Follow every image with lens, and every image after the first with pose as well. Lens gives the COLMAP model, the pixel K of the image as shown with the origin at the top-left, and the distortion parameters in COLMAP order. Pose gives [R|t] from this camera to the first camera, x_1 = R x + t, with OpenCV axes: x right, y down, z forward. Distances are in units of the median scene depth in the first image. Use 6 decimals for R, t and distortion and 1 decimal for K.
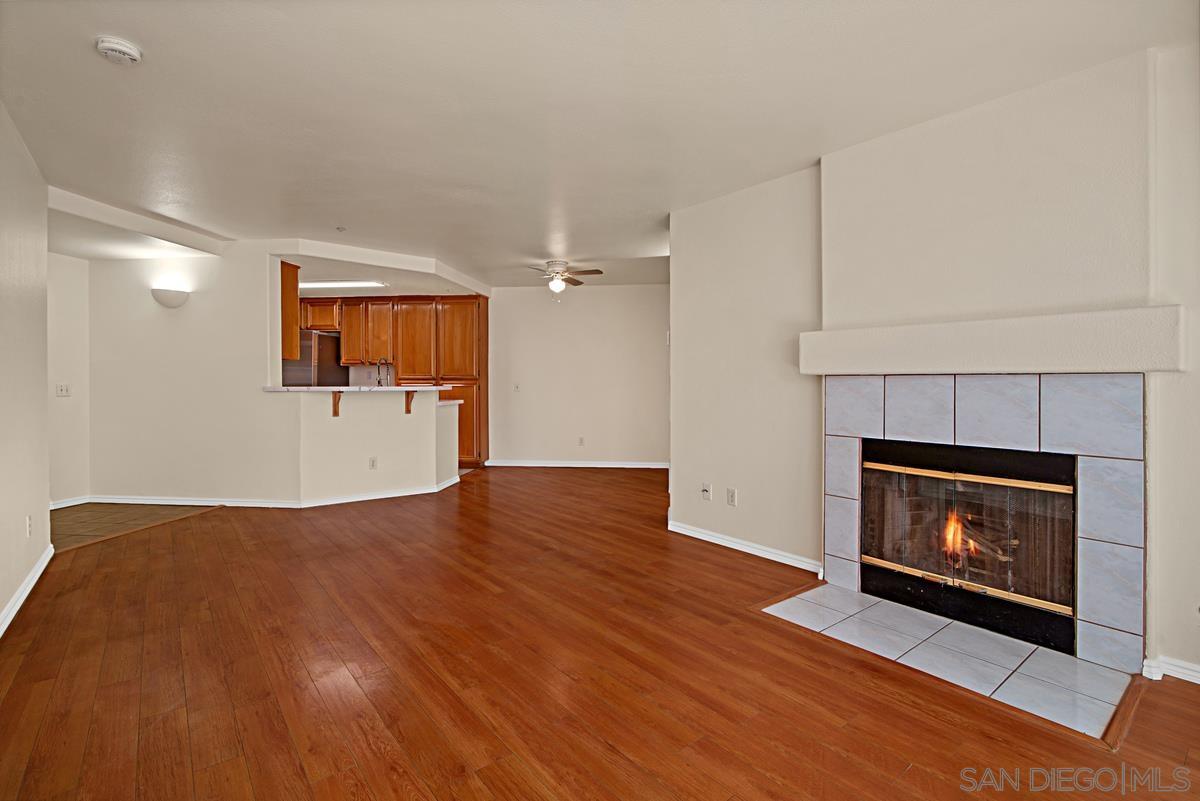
lens RADIAL K [[565.1, 0, 628.6], [0, 565.1, 389.3], [0, 0, 1]] dist [-0.012225, -0.000148]
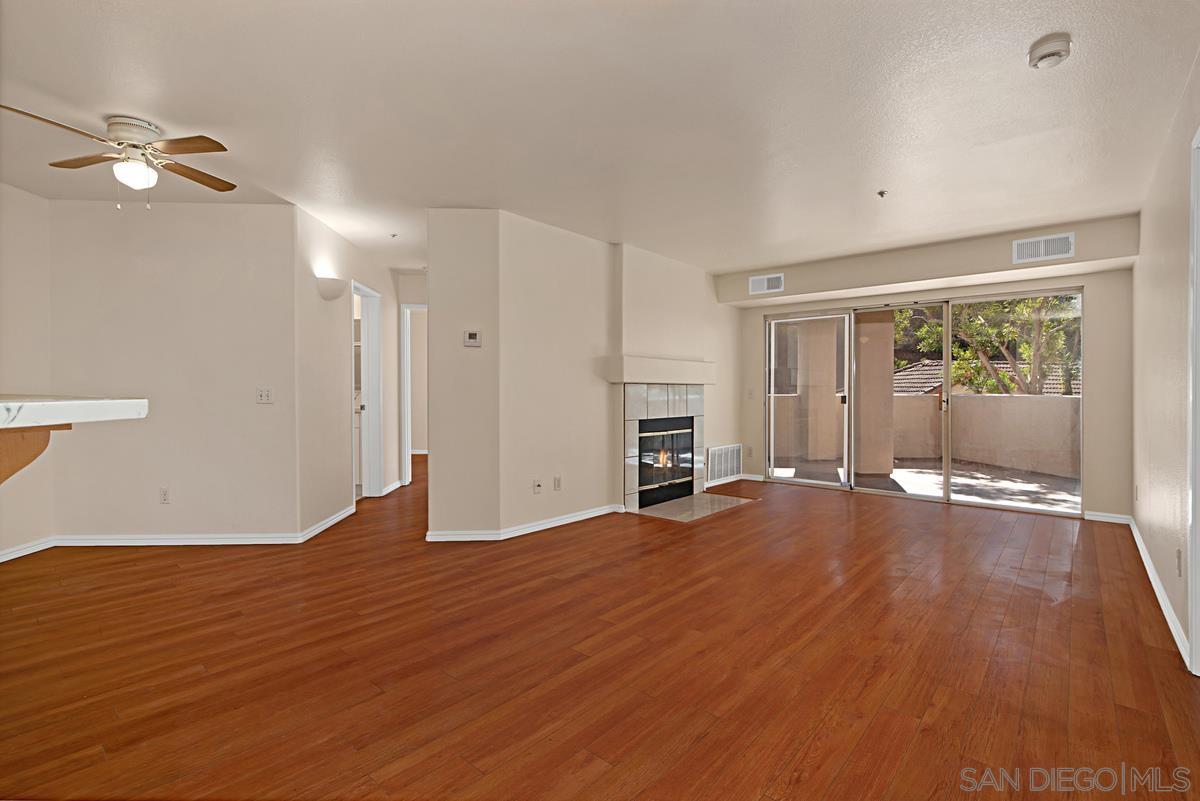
lens RADIAL K [[546.1, 0, 607.5], [0, 546.1, 396.2], [0, 0, 1]] dist [-0.003162, 0.000171]
pose [[-0.157440, -0.015270, 0.987411, -0.919072], [0.005058, 0.999855, 0.016269, -0.010567], [-0.987516, 0.007556, -0.157340, 1.018088]]
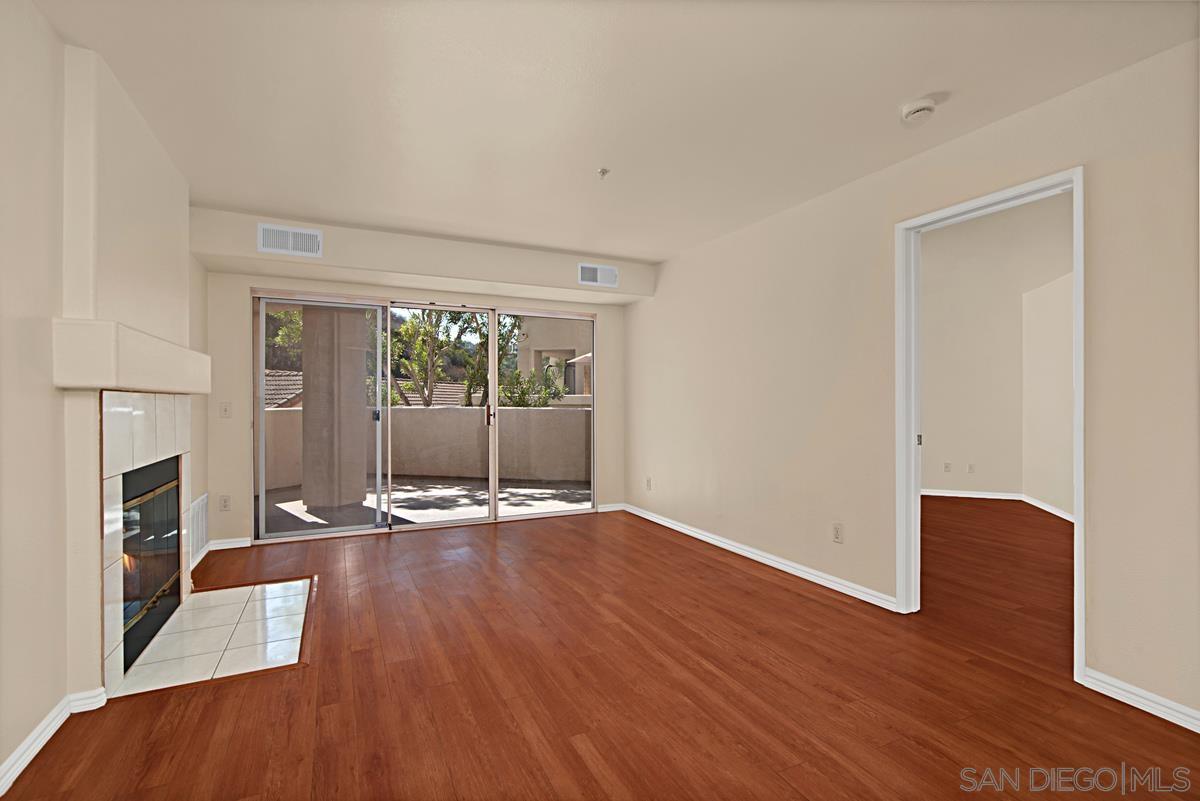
lens RADIAL K [[554.7, 0, 607.6], [0, 554.7, 402.6], [0, 0, 1]] dist [0.001093, 0.000052]
pose [[-0.968475, -0.003347, 0.249088, -0.304483], [-0.001187, 0.999960, 0.008821, -0.012415], [-0.249108, 0.008247, -0.968441, 1.169853]]
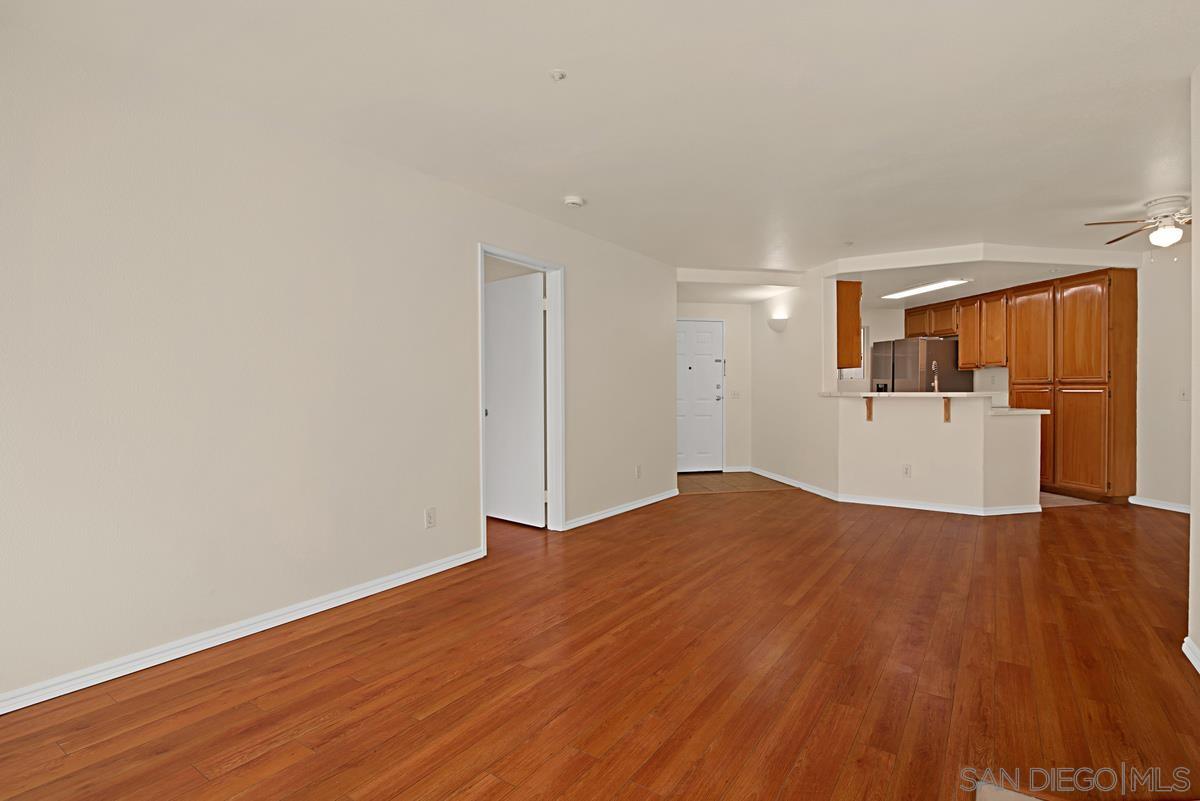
lens RADIAL K [[577.1, 0, 632.7], [0, 577.1, 398.5], [0, 0, 1]] dist [-0.013401, 0.000093]
pose [[0.291952, 0.013779, -0.956334, 0.469444], [-0.007262, 0.999899, 0.012189, -0.003698], [0.956405, 0.003386, 0.292023, 0.335007]]
